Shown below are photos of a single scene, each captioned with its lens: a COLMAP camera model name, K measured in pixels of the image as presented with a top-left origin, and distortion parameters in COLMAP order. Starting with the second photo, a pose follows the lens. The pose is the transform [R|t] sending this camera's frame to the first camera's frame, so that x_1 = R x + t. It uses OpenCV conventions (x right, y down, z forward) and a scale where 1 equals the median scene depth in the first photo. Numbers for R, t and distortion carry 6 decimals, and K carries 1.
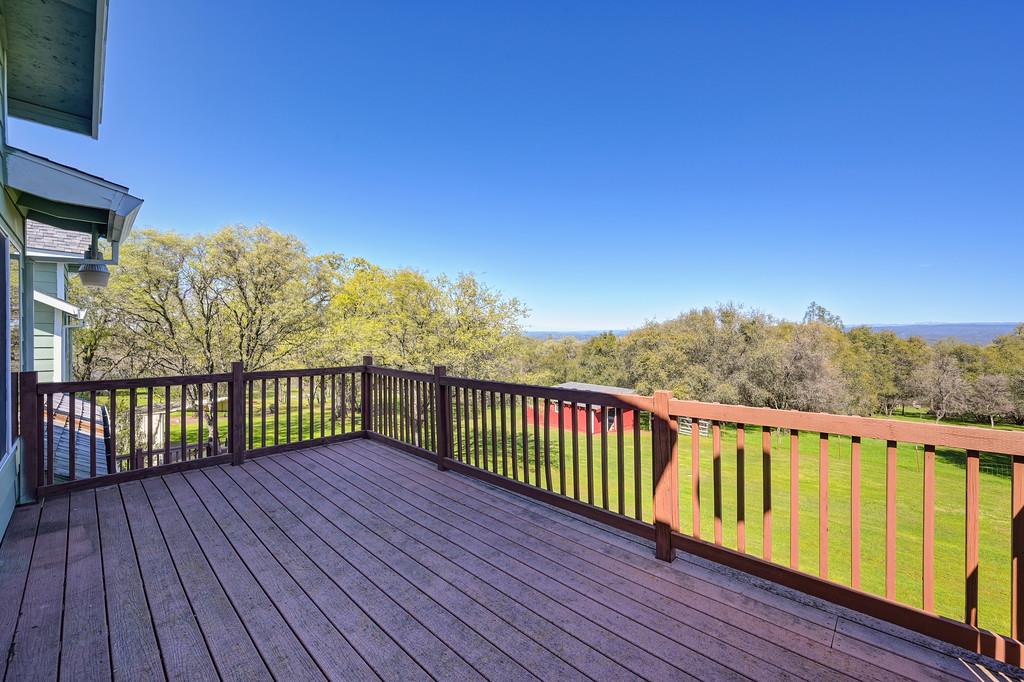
lens RADIAL K [[405.7, 0, 514.7], [0, 405.7, 336.9], [0, 0, 1]] dist [-0.000145, -0.000062]
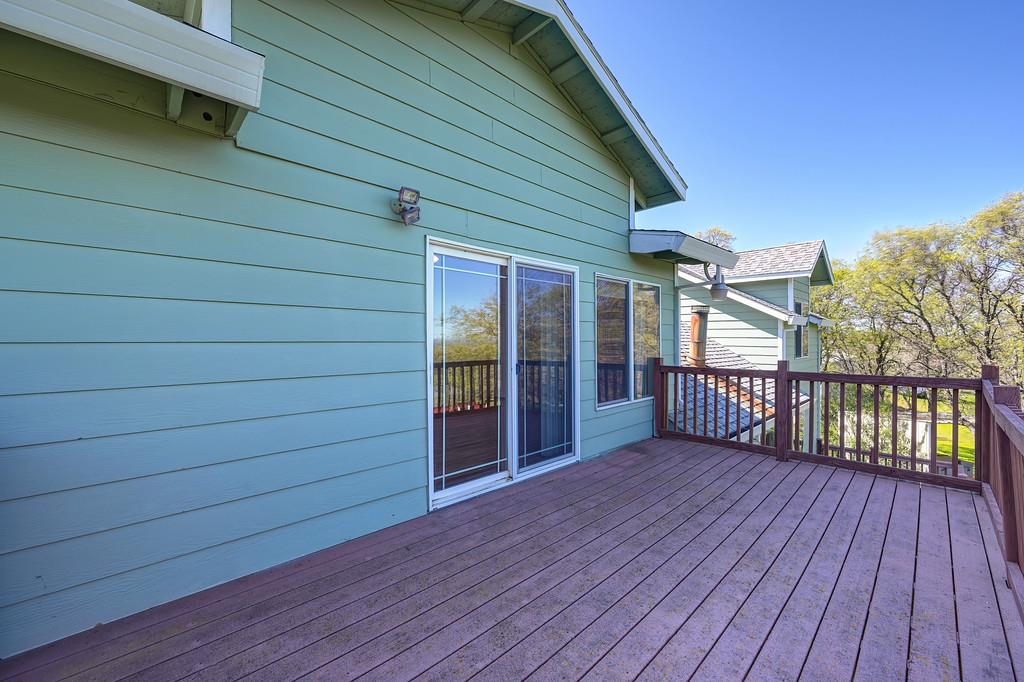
lens RADIAL K [[405.7, 0, 518.1], [0, 405.7, 345.3], [0, 0, 1]] dist [-0.000145, -0.000062]
pose [[-0.048958, 0.009126, -0.998759, 0.104563], [0.000783, 0.999958, 0.009099, 0.003988], [0.998801, -0.000337, -0.048963, 0.110713]]
